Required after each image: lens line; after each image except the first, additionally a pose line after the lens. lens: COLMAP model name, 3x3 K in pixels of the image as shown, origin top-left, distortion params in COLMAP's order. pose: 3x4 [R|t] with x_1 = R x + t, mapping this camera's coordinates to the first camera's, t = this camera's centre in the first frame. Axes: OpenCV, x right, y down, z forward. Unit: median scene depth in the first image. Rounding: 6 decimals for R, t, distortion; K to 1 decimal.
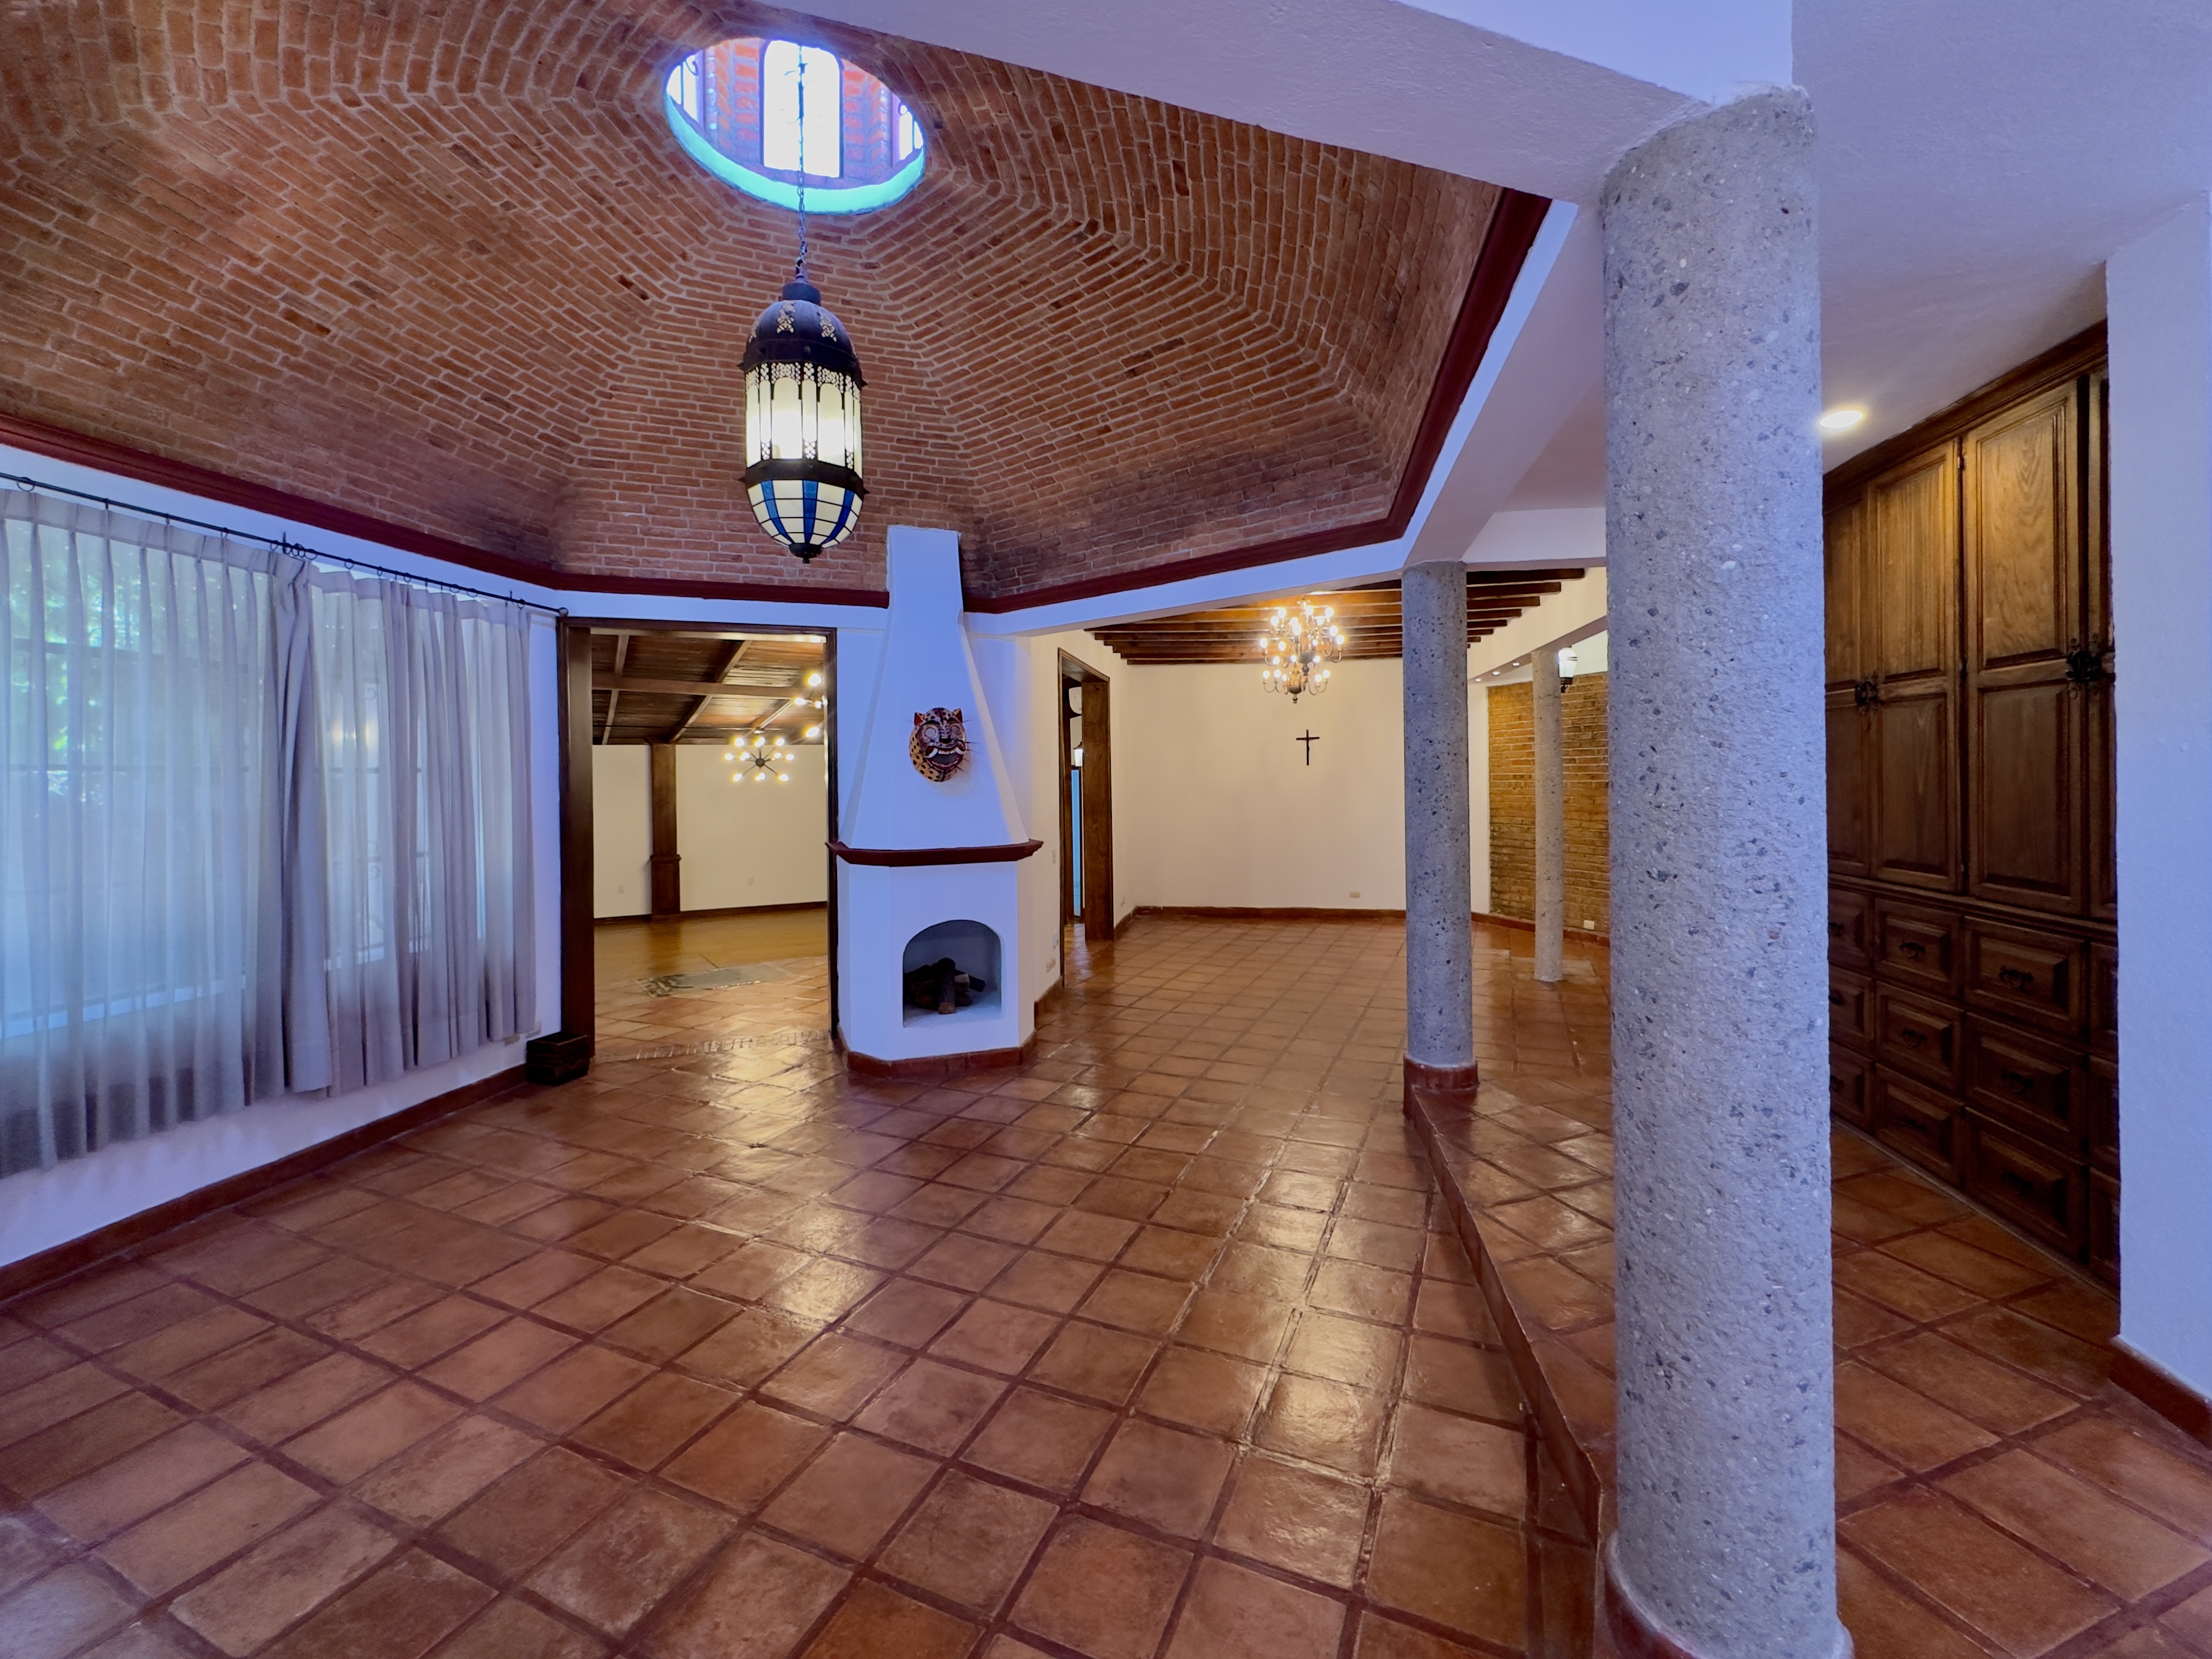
lens RADIAL K [[904.5, 0, 1104.2], [0, 904.5, 781.2], [0, 0, 1]] dist [-0.001772, -0.000004]
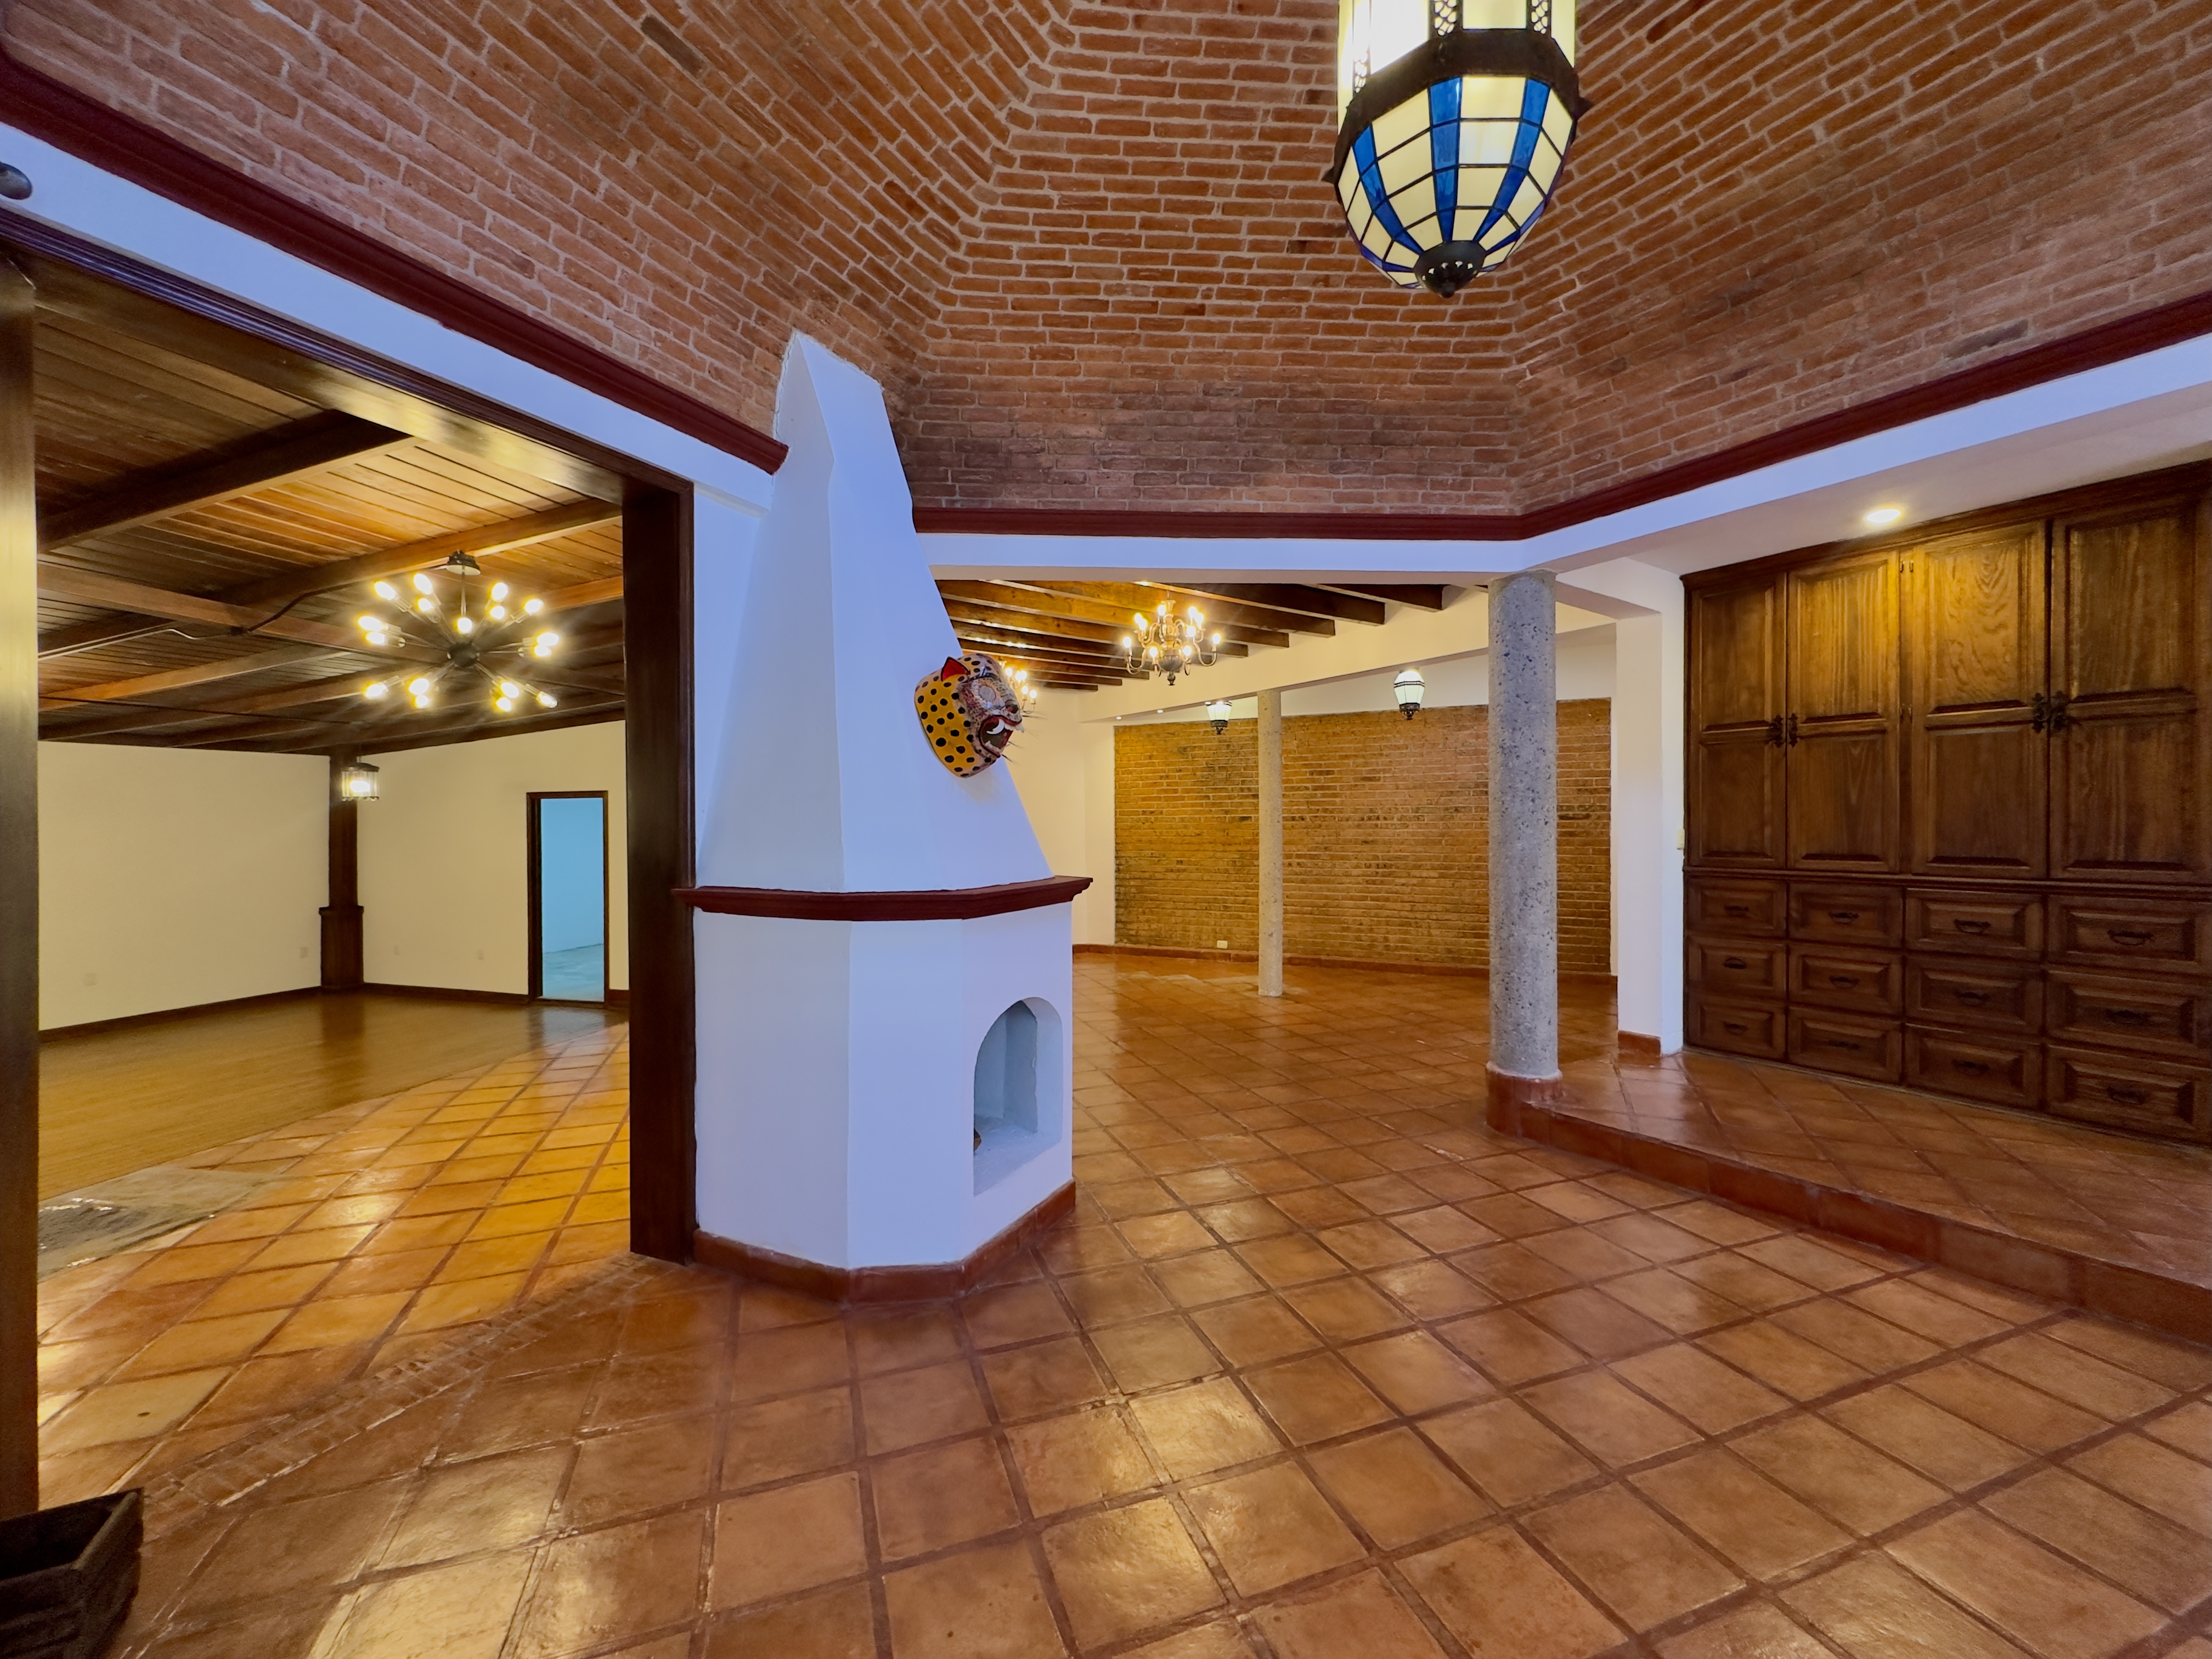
lens RADIAL K [[883.7, 0, 1106.0], [0, 883.7, 829.5], [0, 0, 1]] dist [-0.002314, 0.000187]
pose [[0.721634, 0.005629, 0.692251, -0.629808], [-0.001413, 0.999977, -0.006658, 0.047386], [-0.692273, 0.003827, 0.721626, 0.607827]]
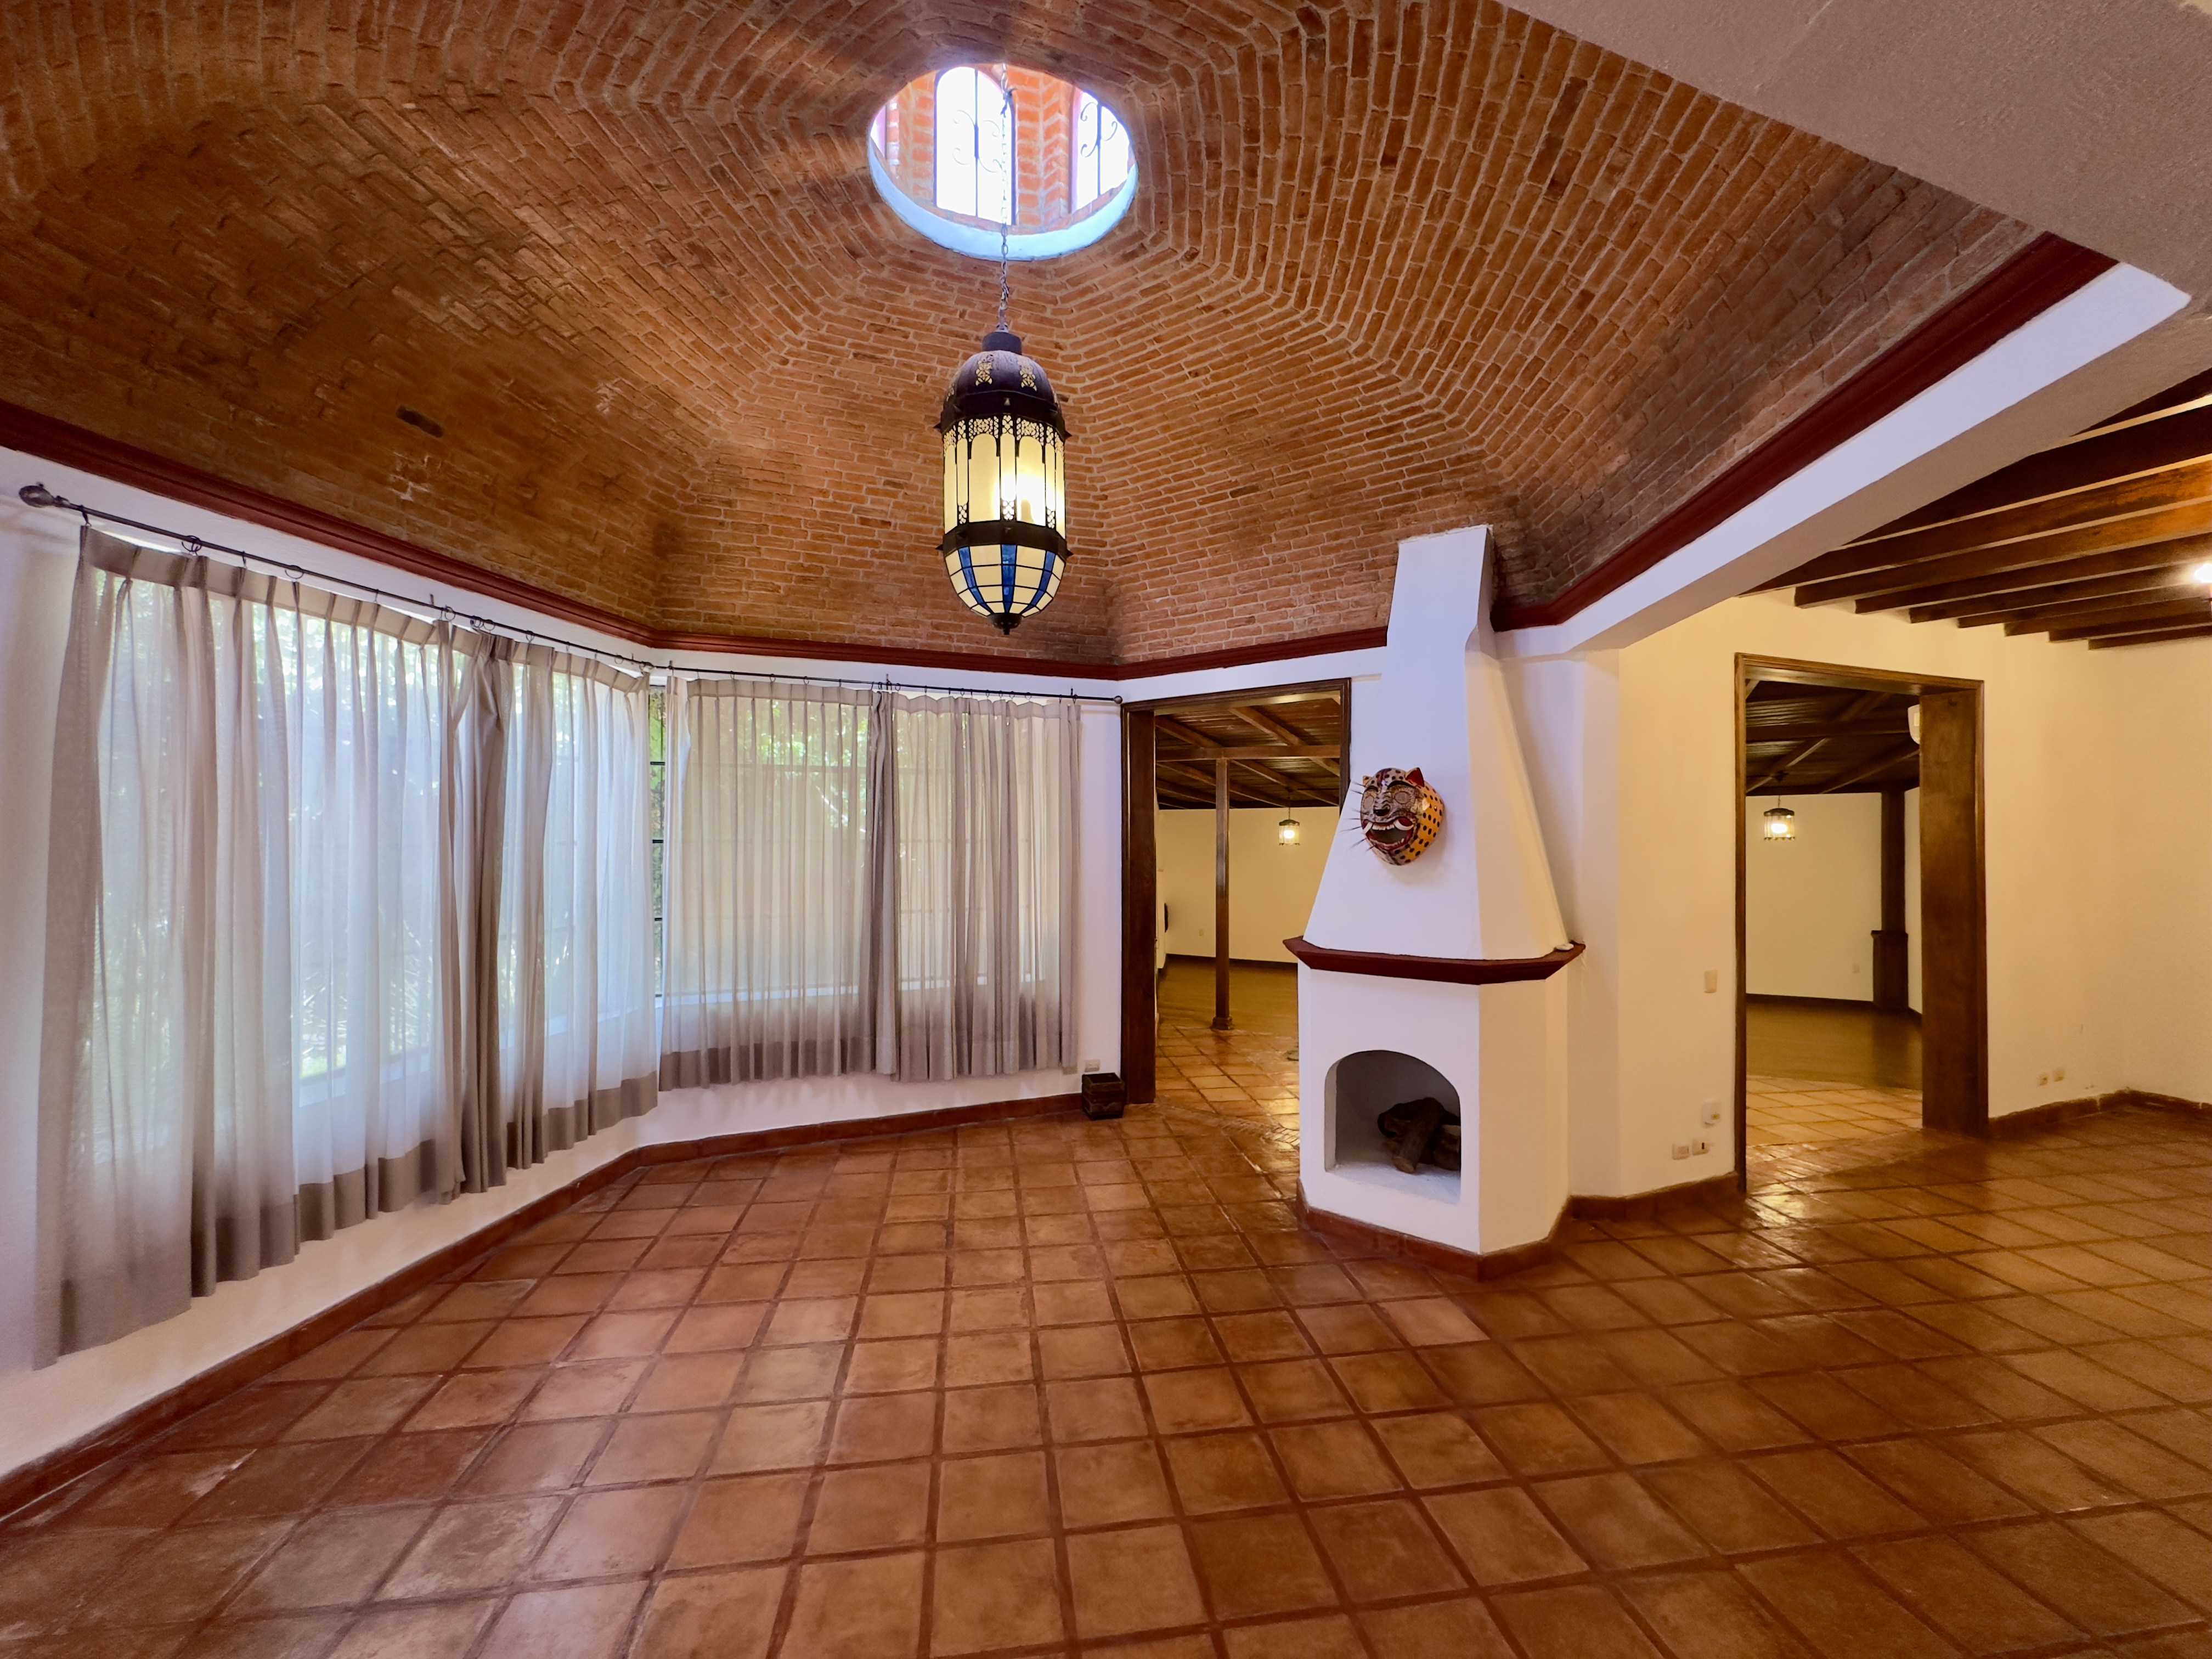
lens RADIAL K [[892.5, 0, 1106.0], [0, 892.5, 829.5], [0, 0, 1]] dist [0.008160, 0.000131]
pose [[0.532909, 0.009951, -0.846114, 0.391126], [-0.009431, 0.999939, 0.005820, -0.038225], [0.846120, 0.004878, 0.532970, 0.468835]]
